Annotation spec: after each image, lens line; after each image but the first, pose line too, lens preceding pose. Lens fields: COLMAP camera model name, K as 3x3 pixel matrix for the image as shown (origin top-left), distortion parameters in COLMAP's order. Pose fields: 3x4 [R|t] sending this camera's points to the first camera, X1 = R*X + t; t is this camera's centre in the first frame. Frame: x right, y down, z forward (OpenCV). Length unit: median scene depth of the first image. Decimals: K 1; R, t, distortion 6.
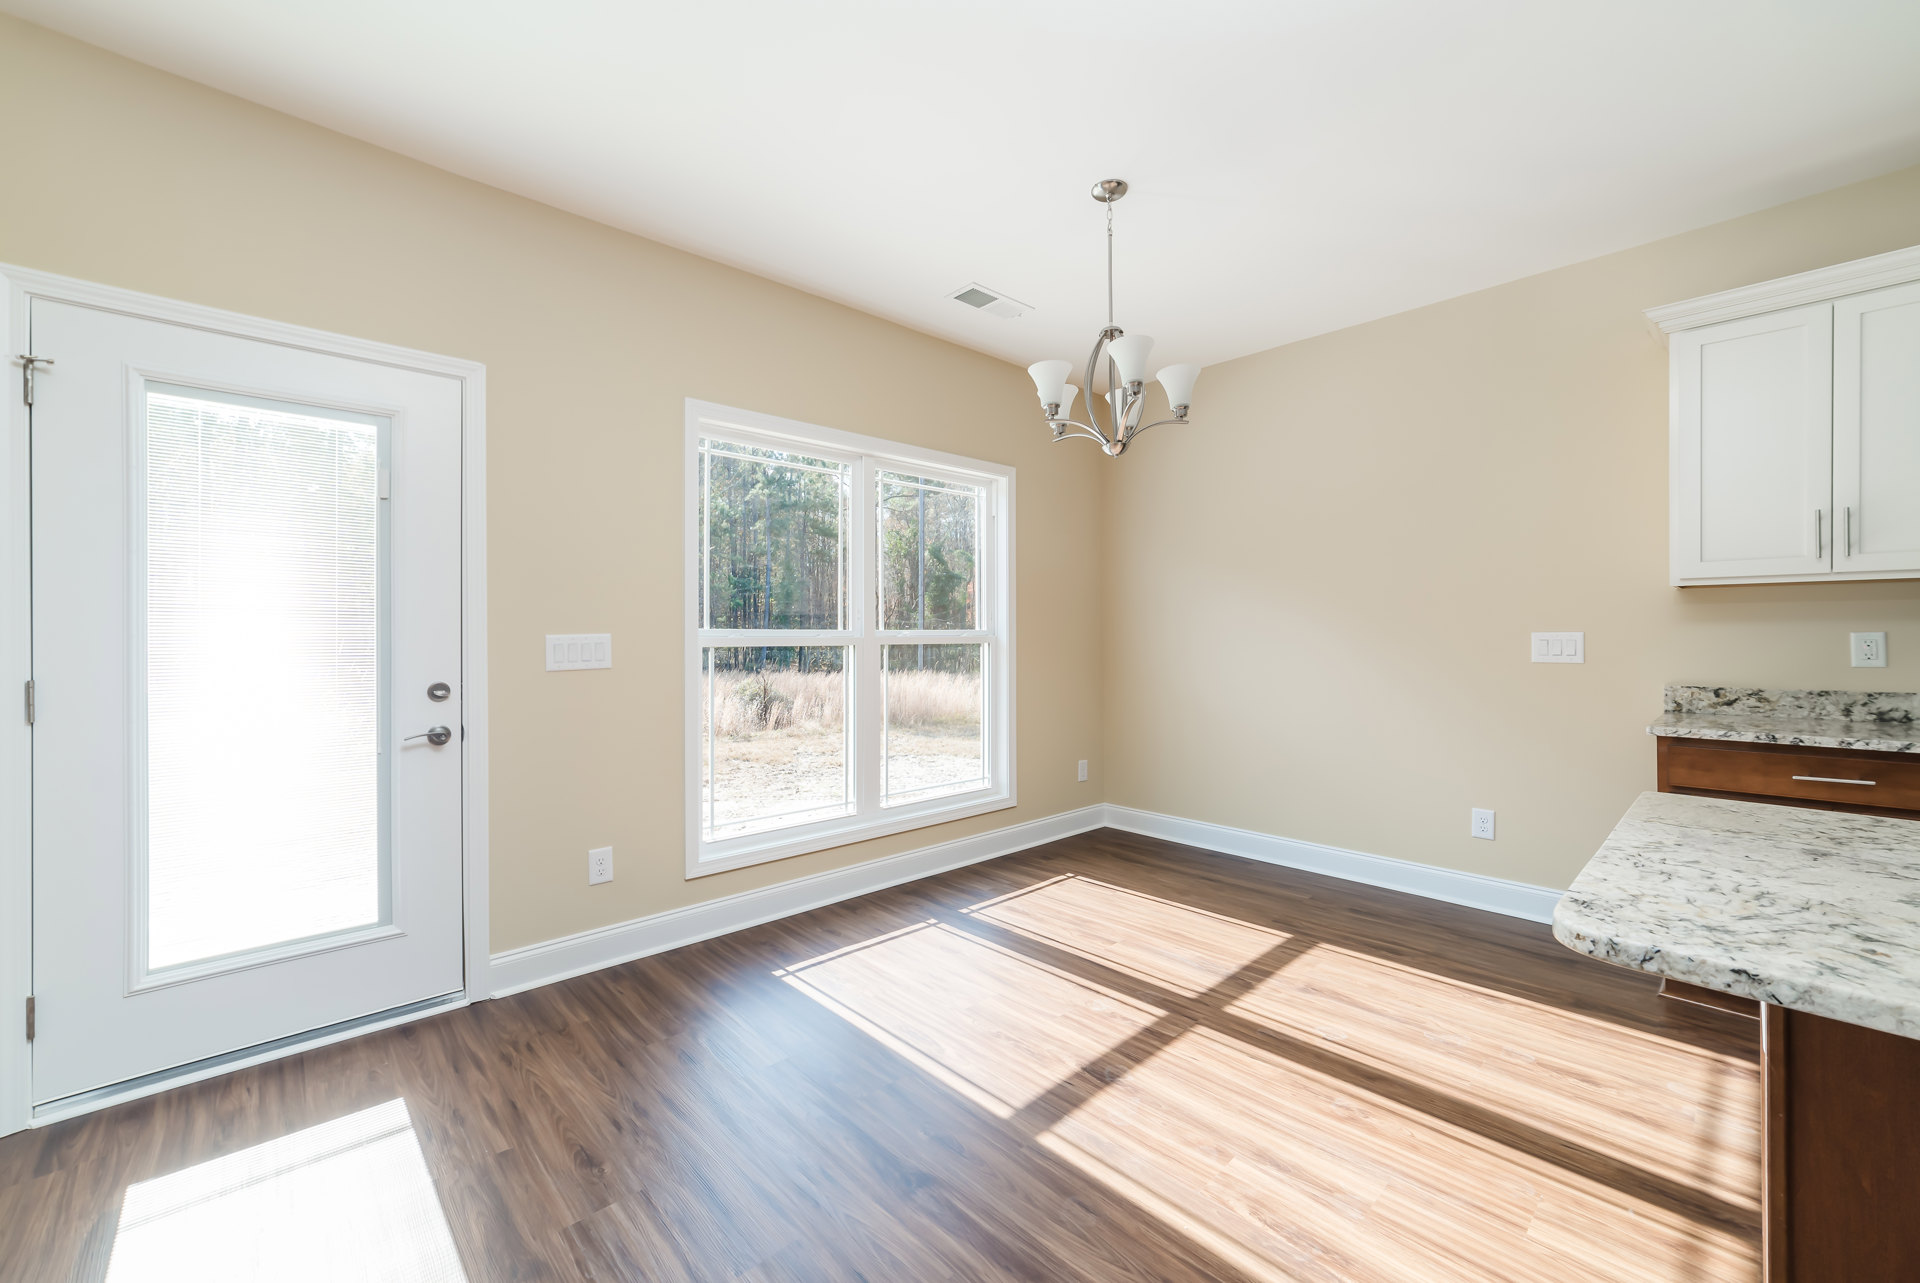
lens RADIAL K [[759.3, 0, 960.0], [0, 759.3, 633.2], [0, 0, 1]] dist [-0.005481, 0.000072]
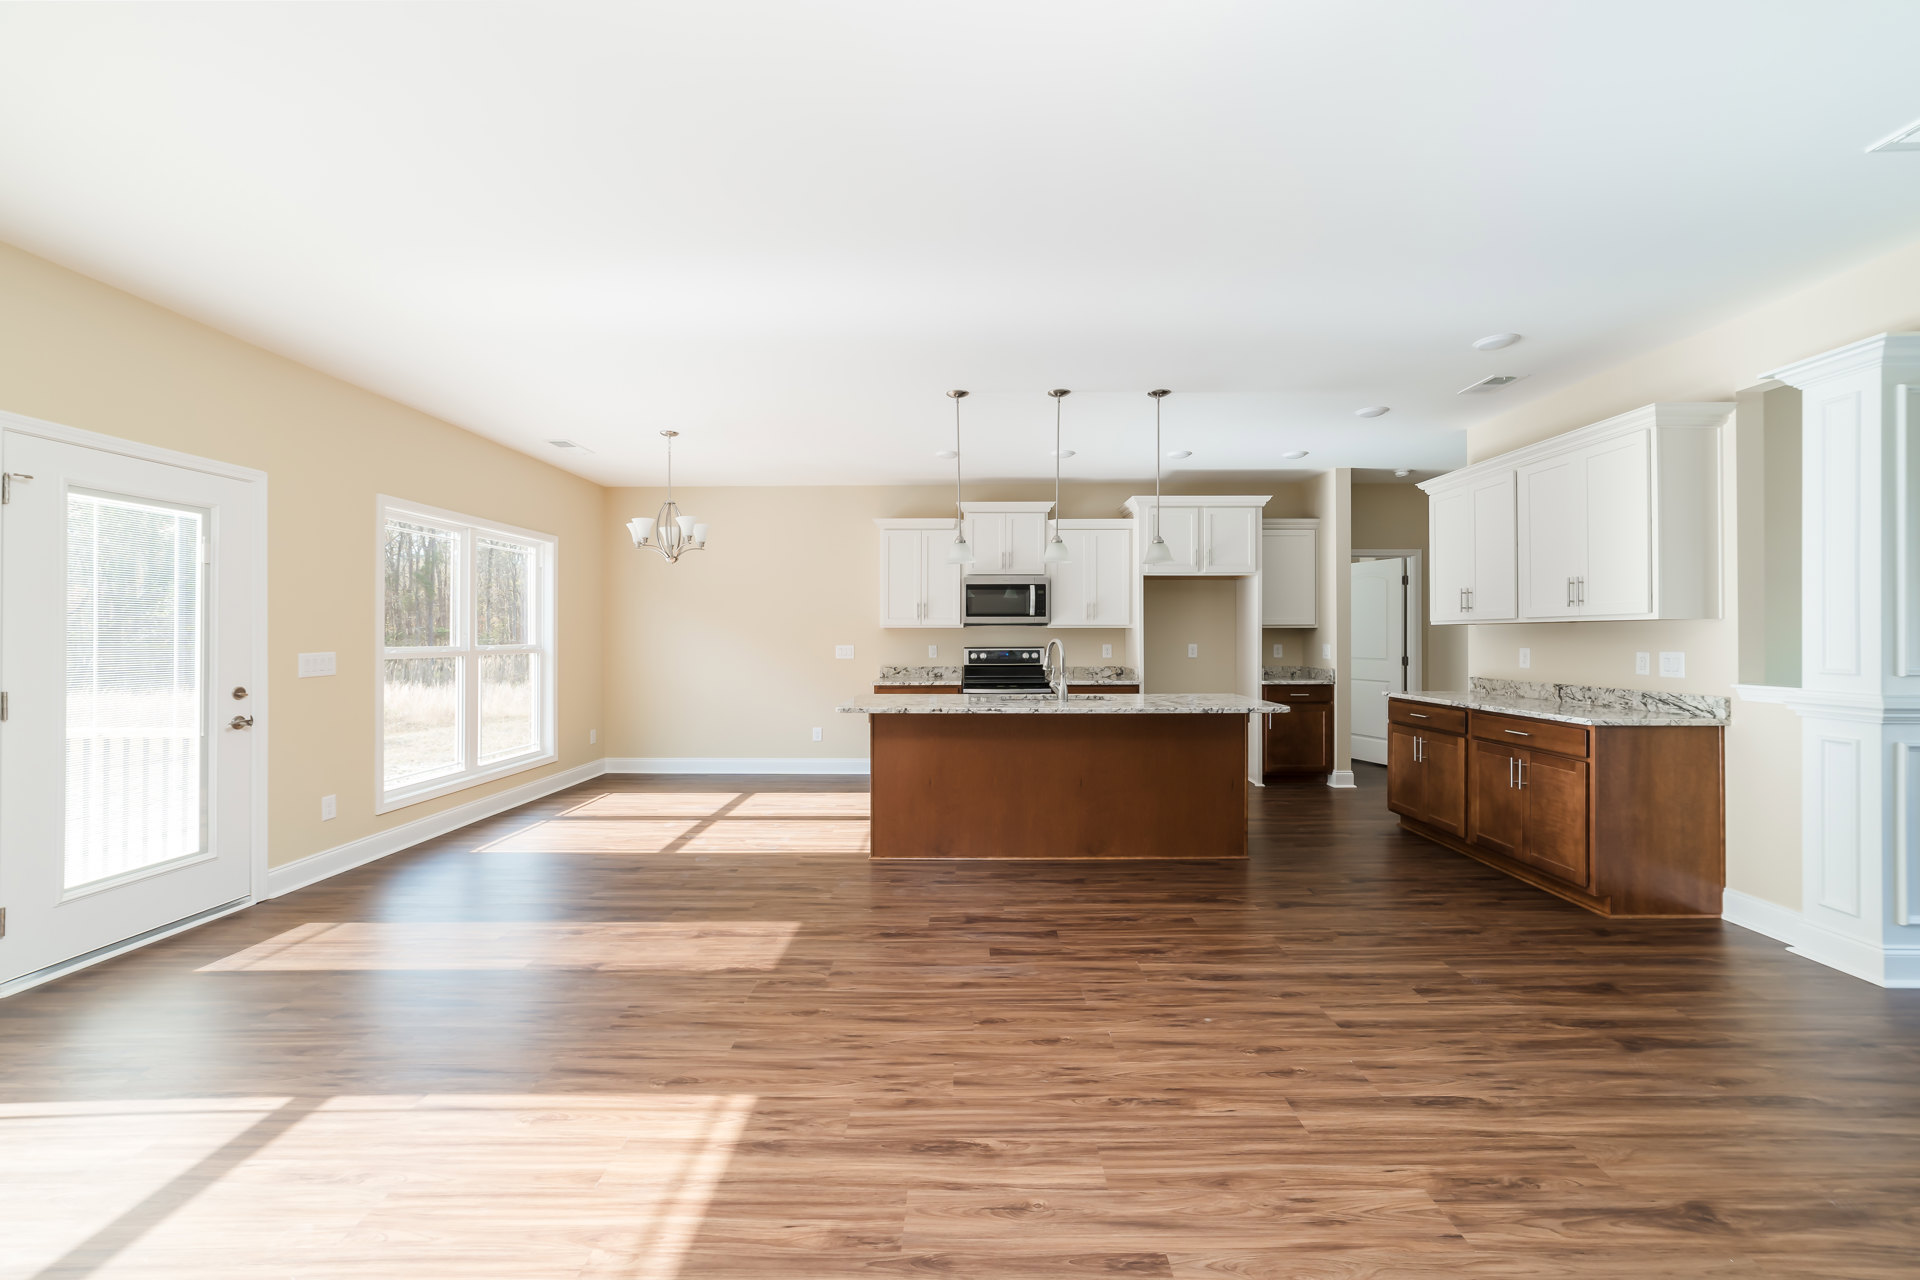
lens RADIAL K [[735.9, 0, 959.8], [0, 735.9, 632.6], [0, 0, 1]] dist [-0.021640, 0.008535]
pose [[0.690154, 0.004924, 0.723646, -0.664832], [-0.001119, 0.999983, -0.005737, -0.031502], [-0.723662, 0.003149, 0.690147, -0.898864]]
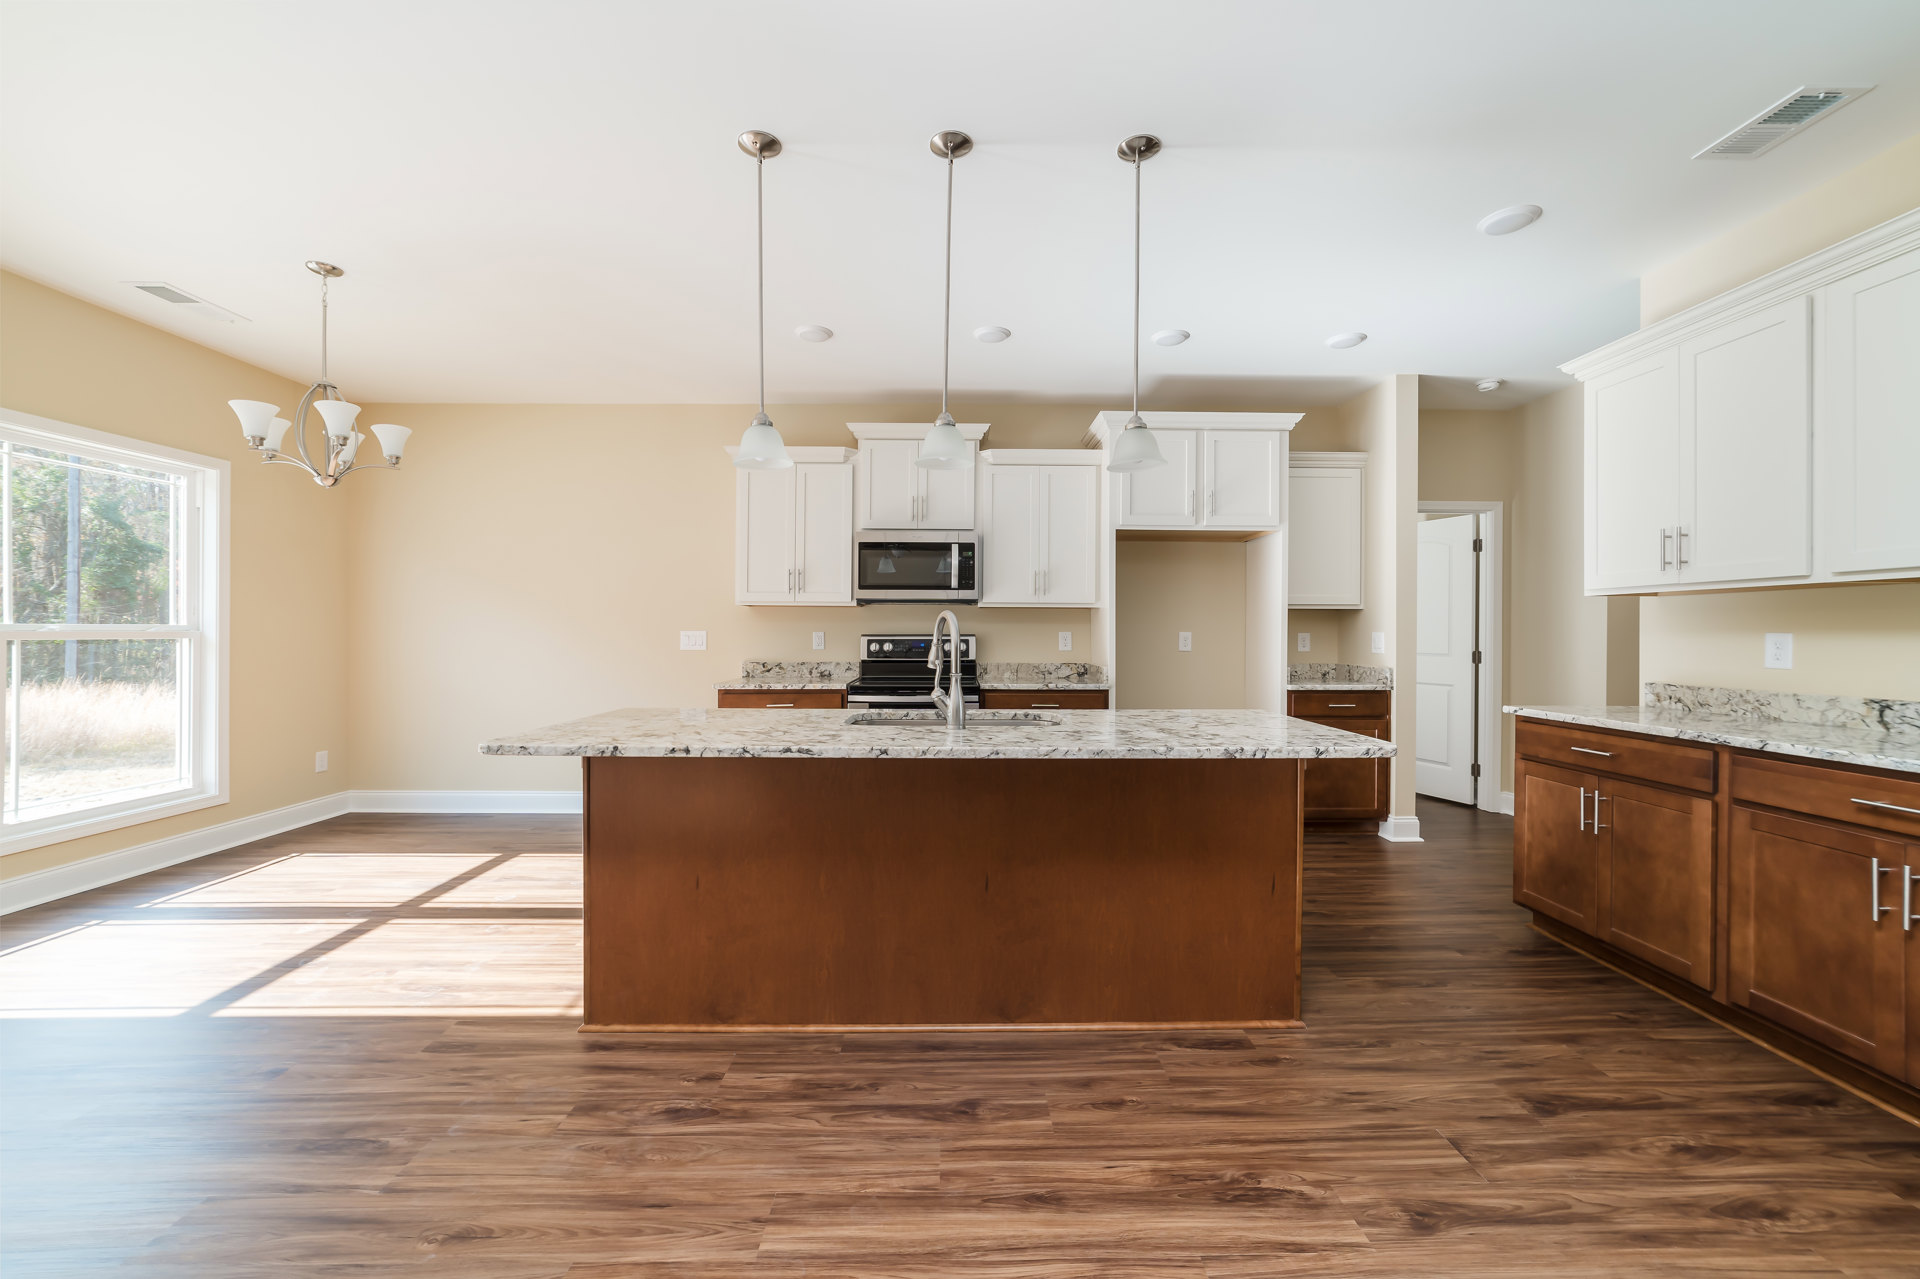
lens RADIAL K [[735.9, 0, 959.8], [0, 735.9, 632.1], [0, 0, 1]] dist [-0.021640, 0.008535]
pose [[0.671469, 0.006051, 0.741008, 0.018284], [-0.006853, 0.999975, -0.001956, 0.000067], [-0.741001, -0.003765, 0.671494, -0.531183]]
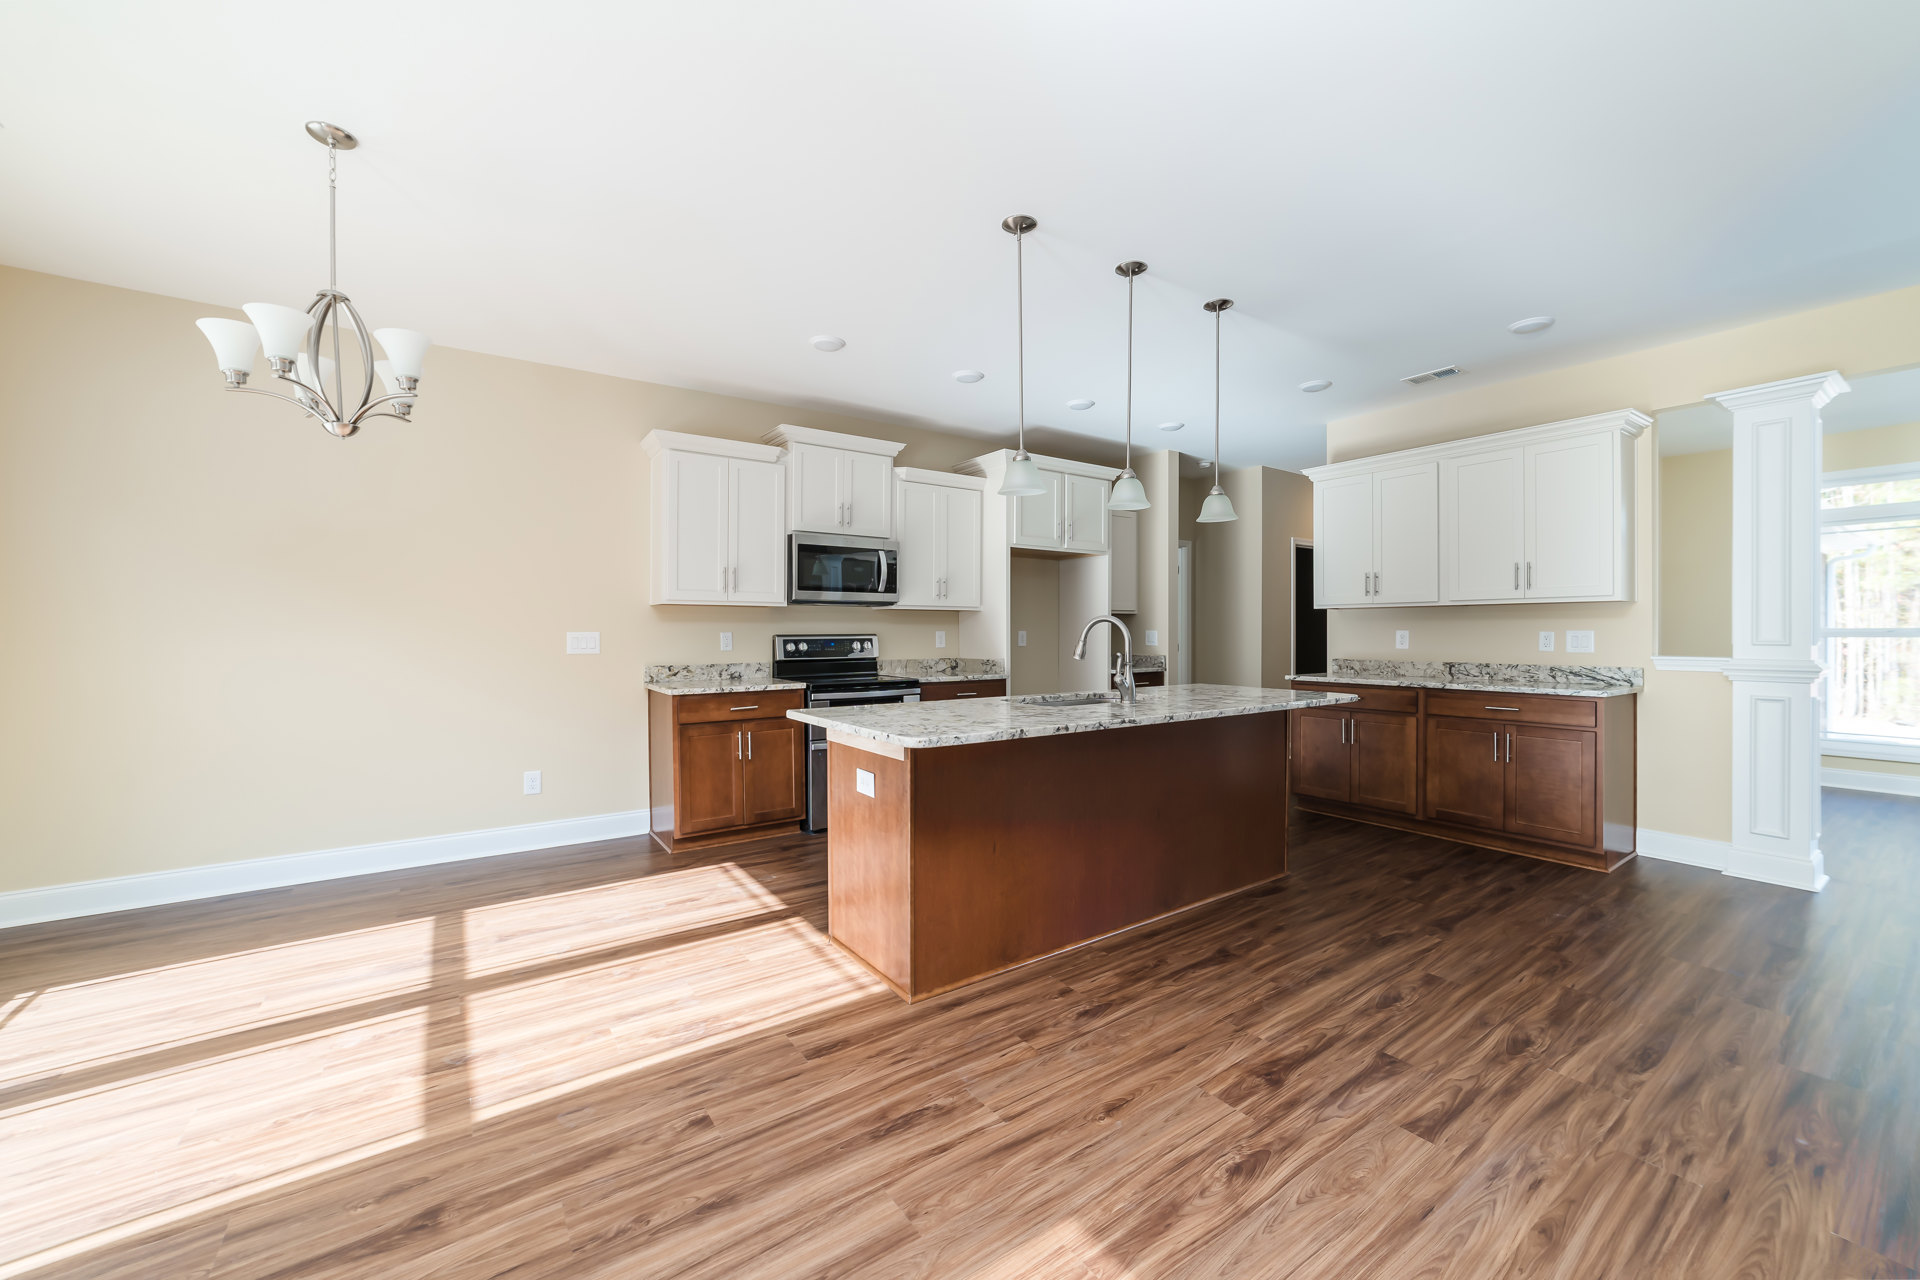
lens RADIAL K [[740.9, 0, 964.4], [0, 740.9, 633.1], [0, 0, 1]] dist [-0.016669, 0.004564]
pose [[0.137345, 0.001026, 0.990523, -0.526919], [-0.000648, 0.999999, -0.000946, 0.001639], [-0.990523, -0.000512, 0.137345, 0.134801]]
